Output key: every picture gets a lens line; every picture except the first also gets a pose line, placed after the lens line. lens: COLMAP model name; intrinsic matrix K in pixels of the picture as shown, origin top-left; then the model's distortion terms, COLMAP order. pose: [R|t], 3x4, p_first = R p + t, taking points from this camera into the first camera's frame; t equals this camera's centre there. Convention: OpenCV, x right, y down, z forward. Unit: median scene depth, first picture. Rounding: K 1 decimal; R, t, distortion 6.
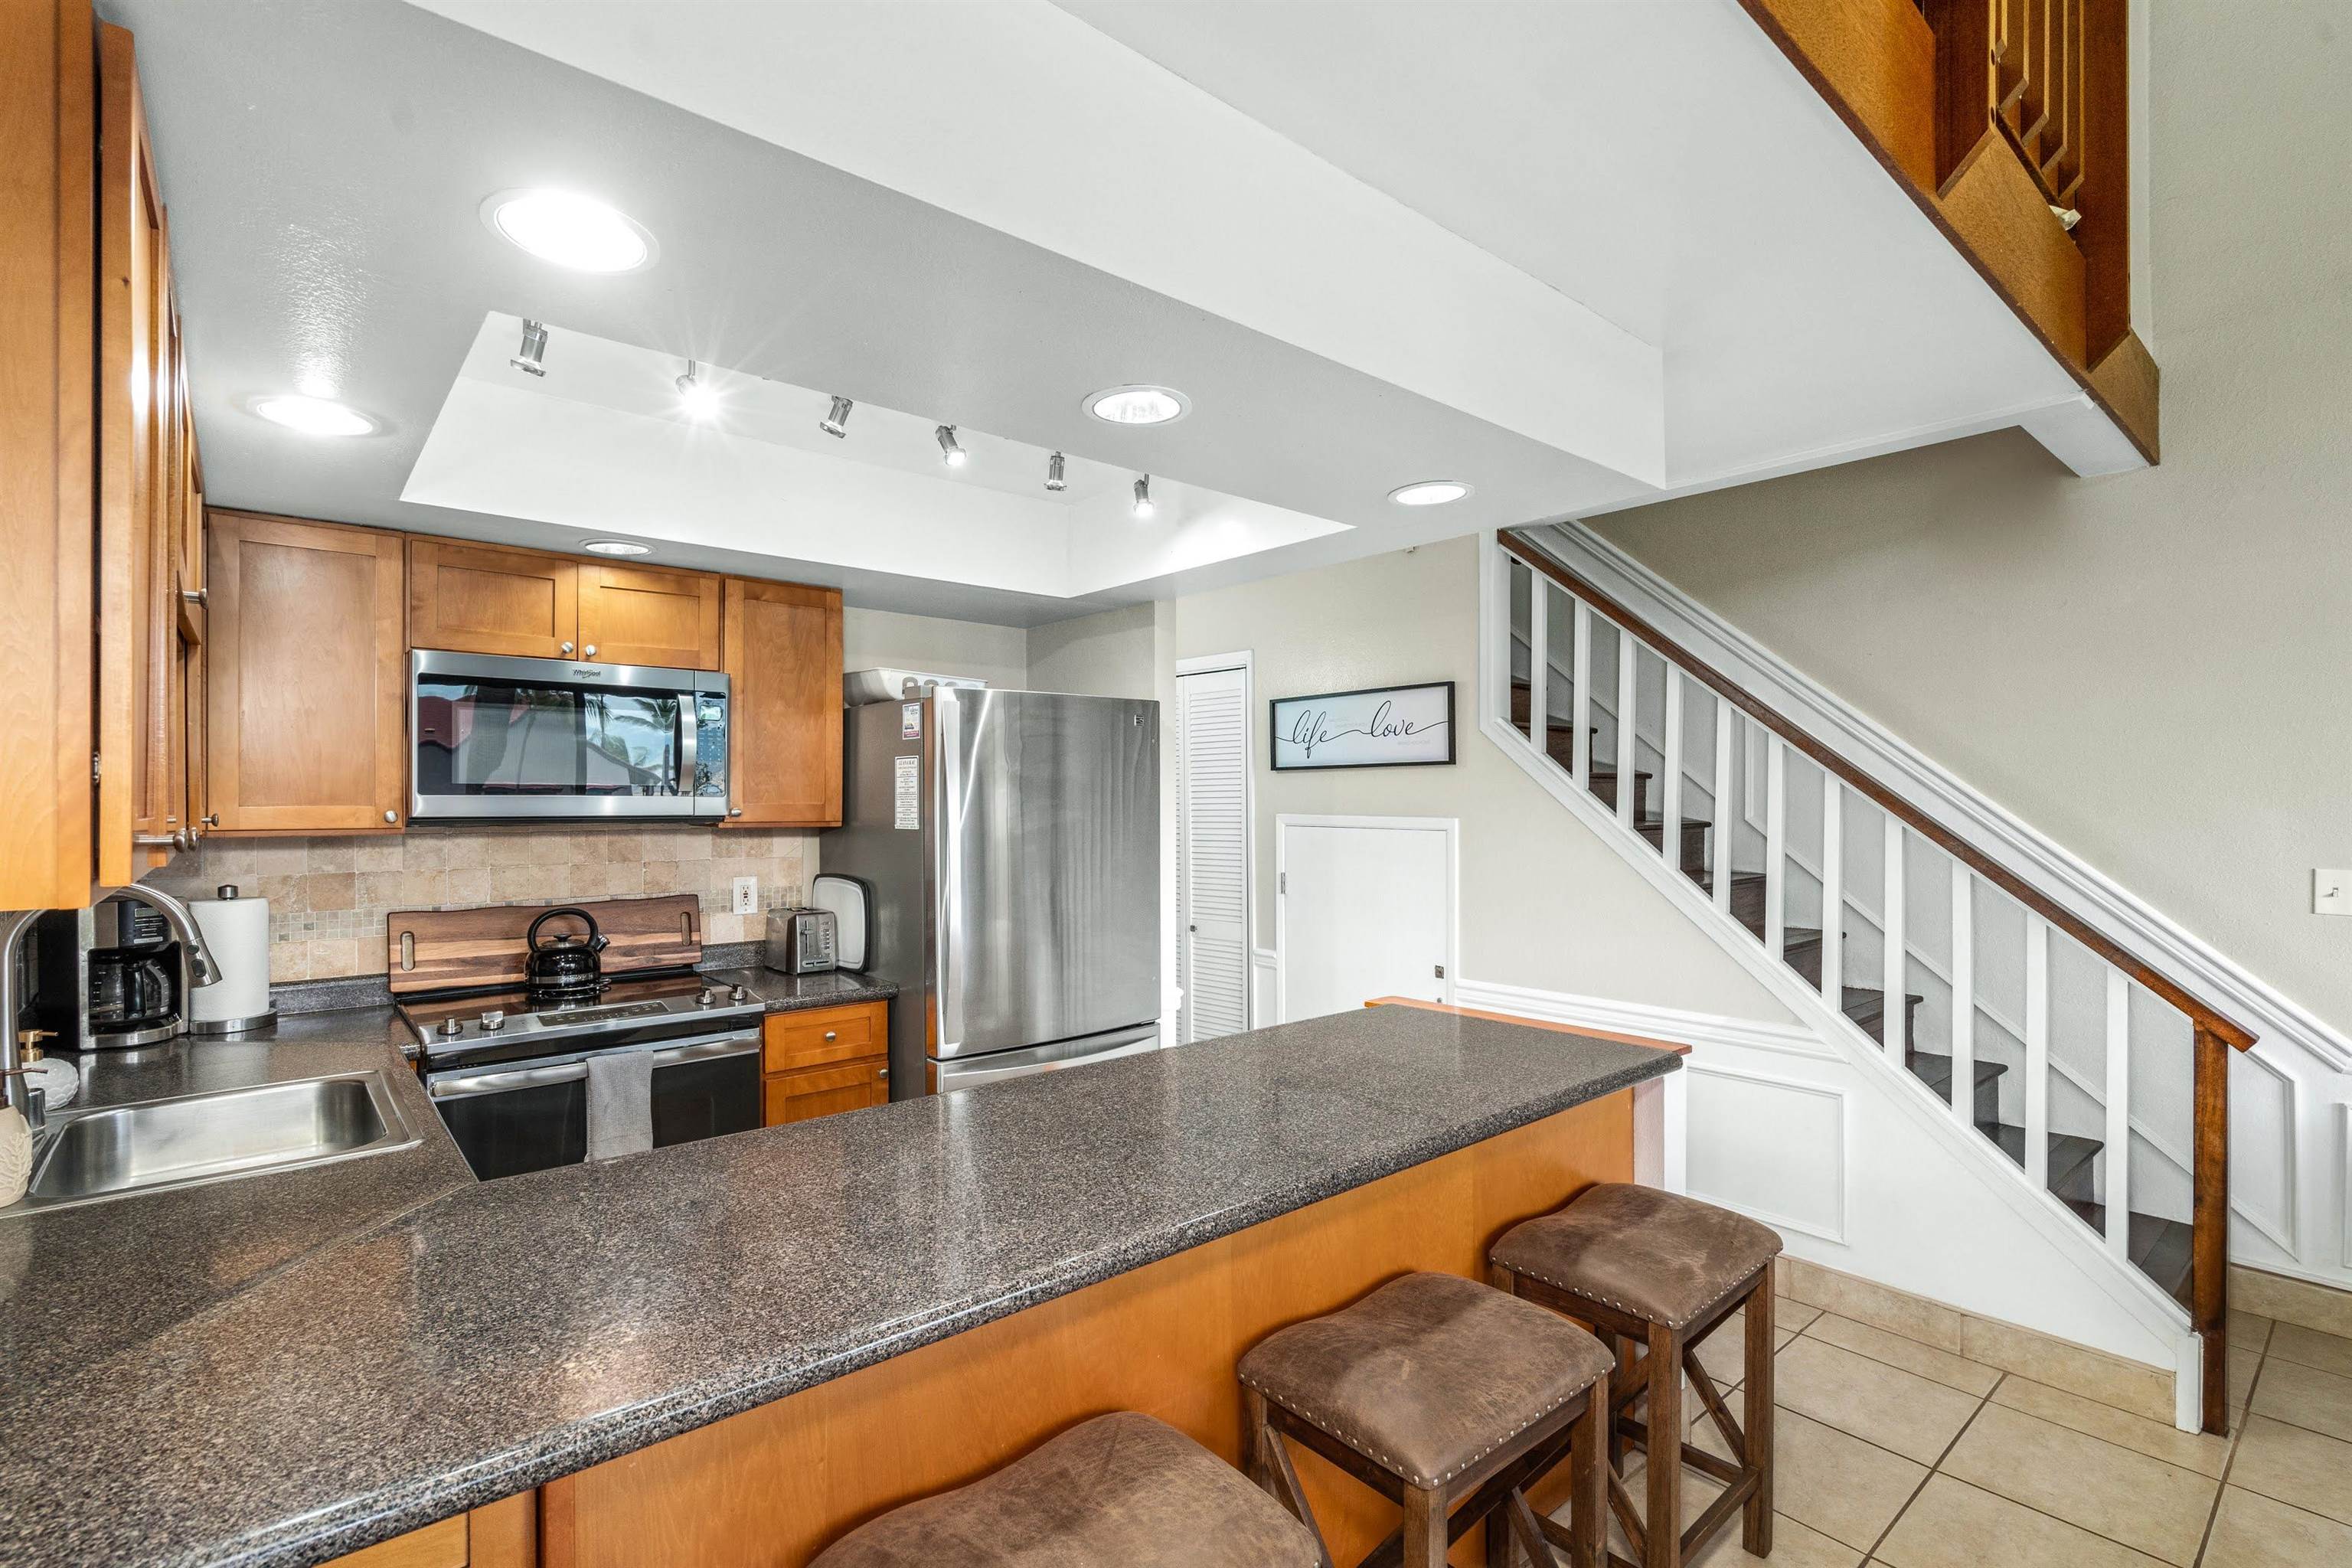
lens RADIAL K [[1086.9, 0, 1192.2], [0, 1086.9, 800.0], [0, 0, 1]] dist [0.000681, 0.001391]
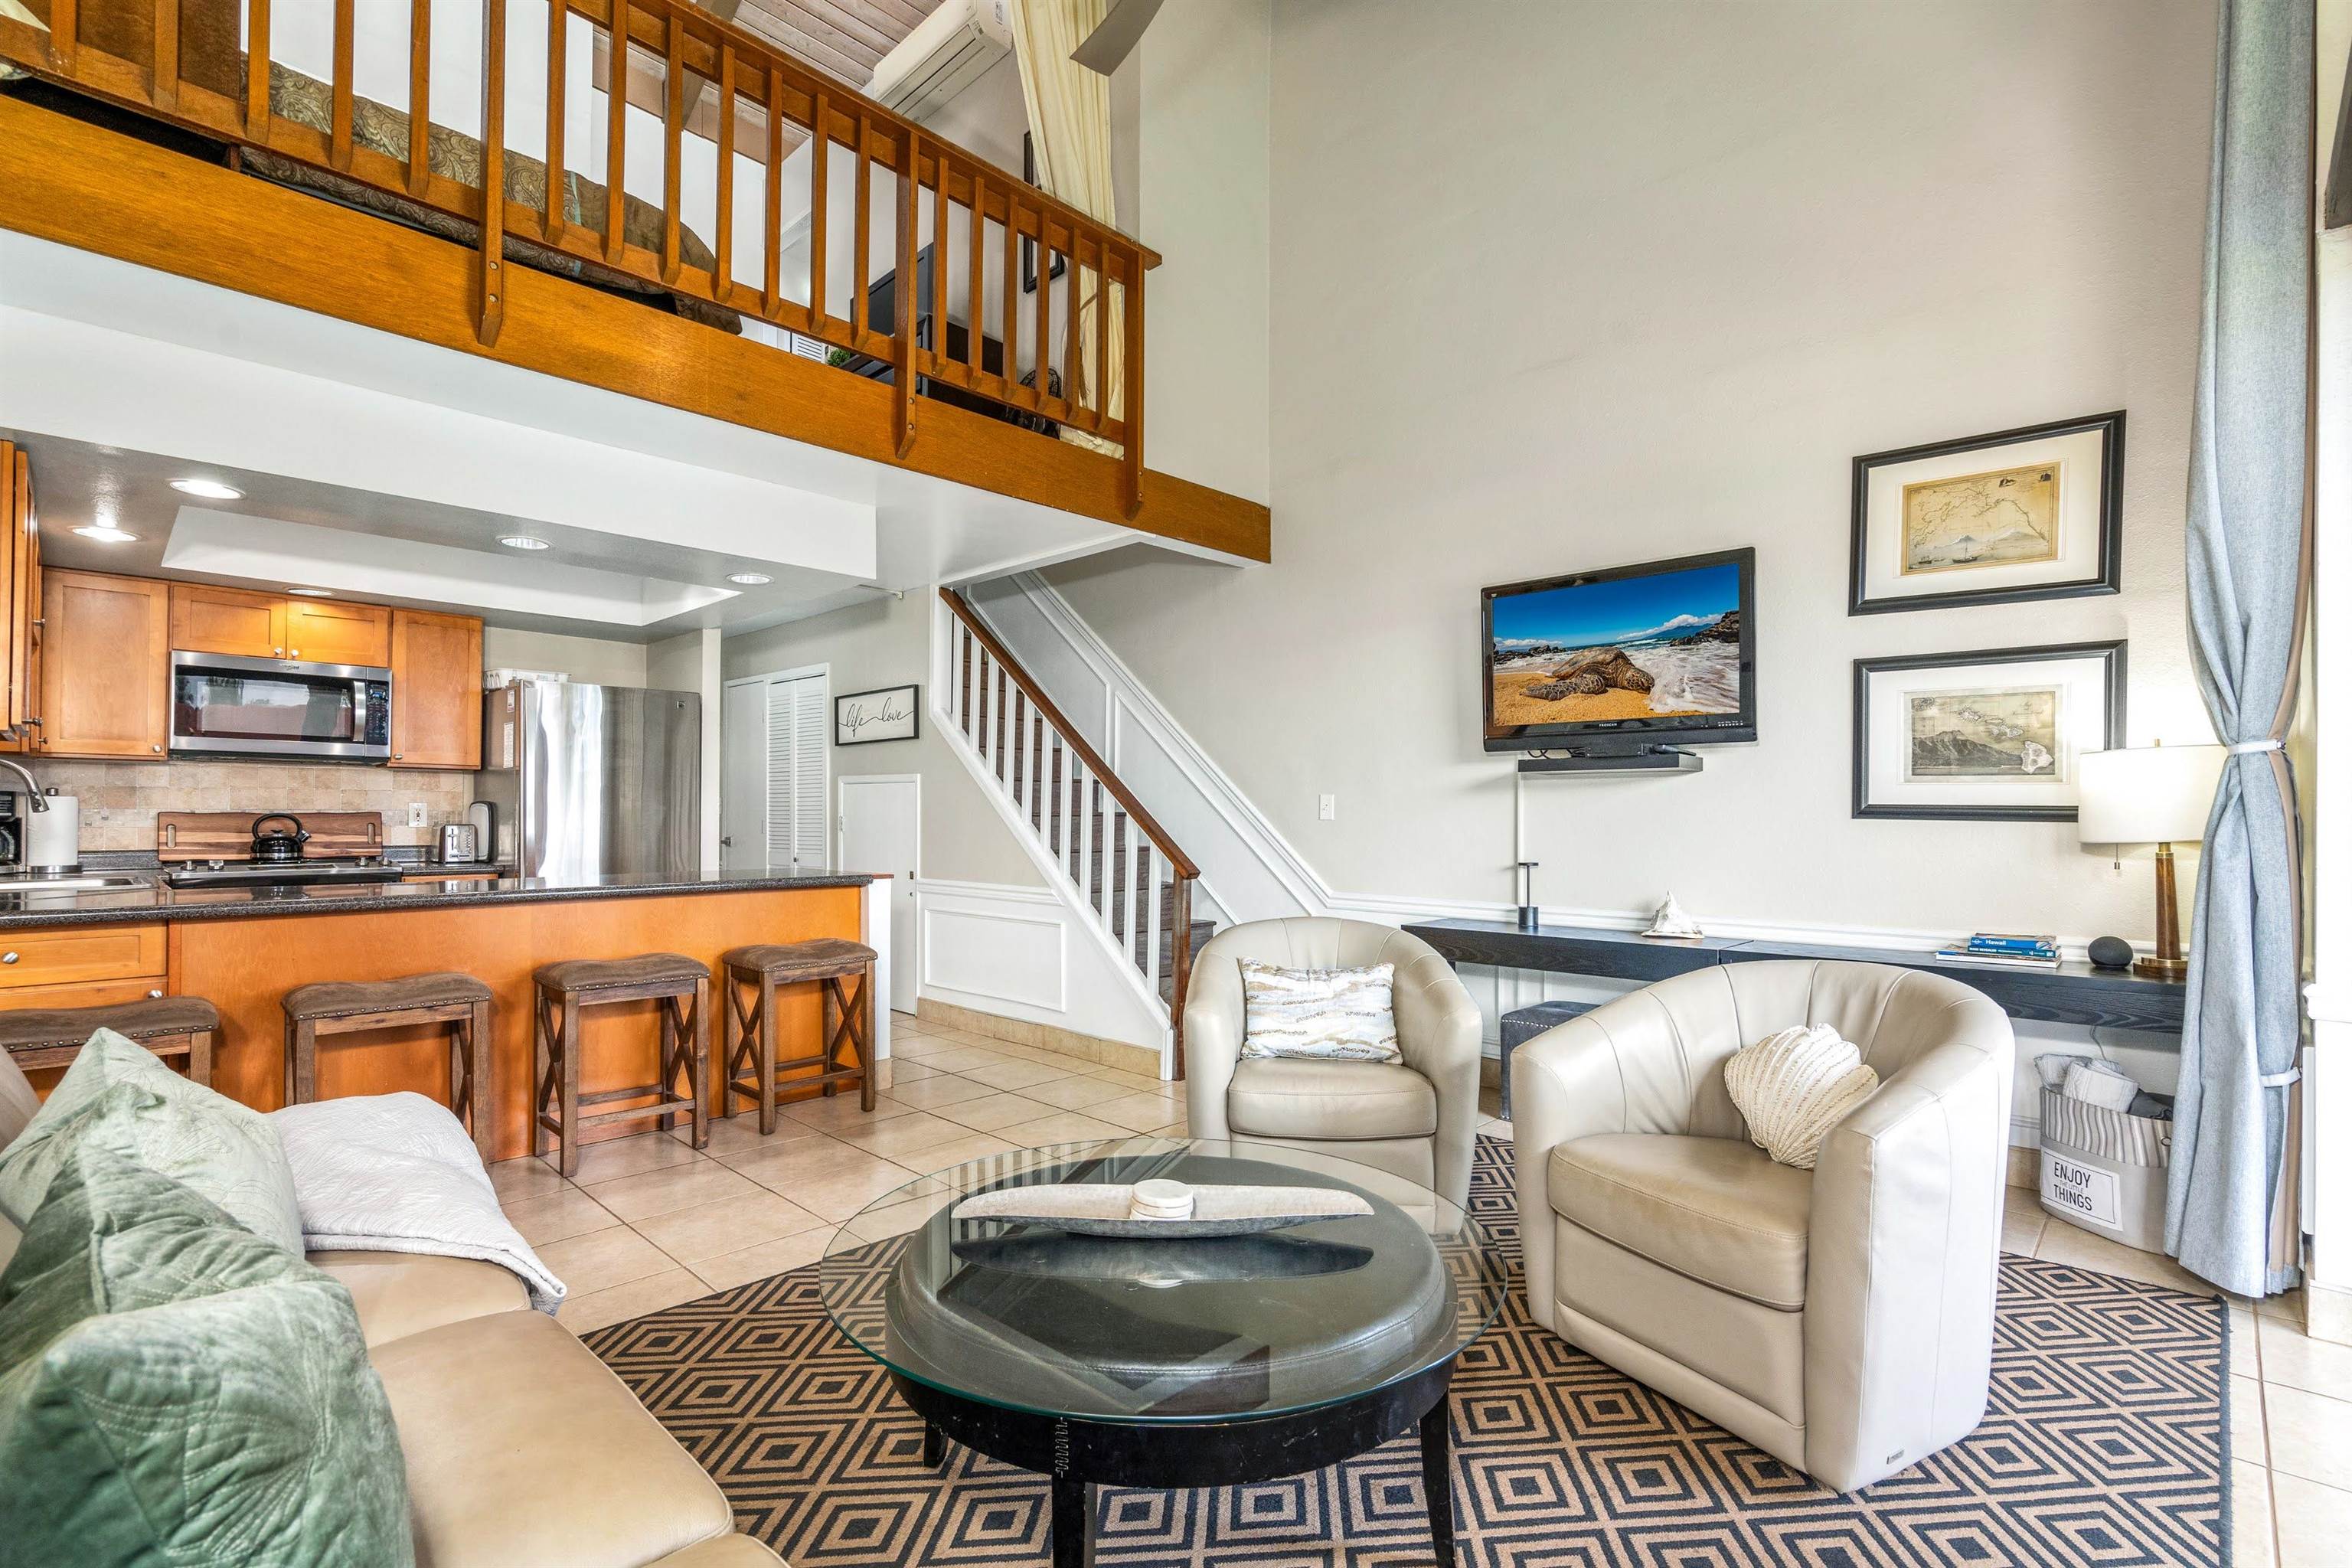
lens RADIAL K [[1086.9, 0, 1186.3], [0, 1086.9, 803.3], [0, 0, 1]] dist [0.000681, 0.001391]
pose [[0.996610, 0.007635, 0.081911, 0.634182], [-0.006797, 0.999922, -0.010508, 0.093607], [-0.081985, 0.009916, 0.996584, -0.720575]]
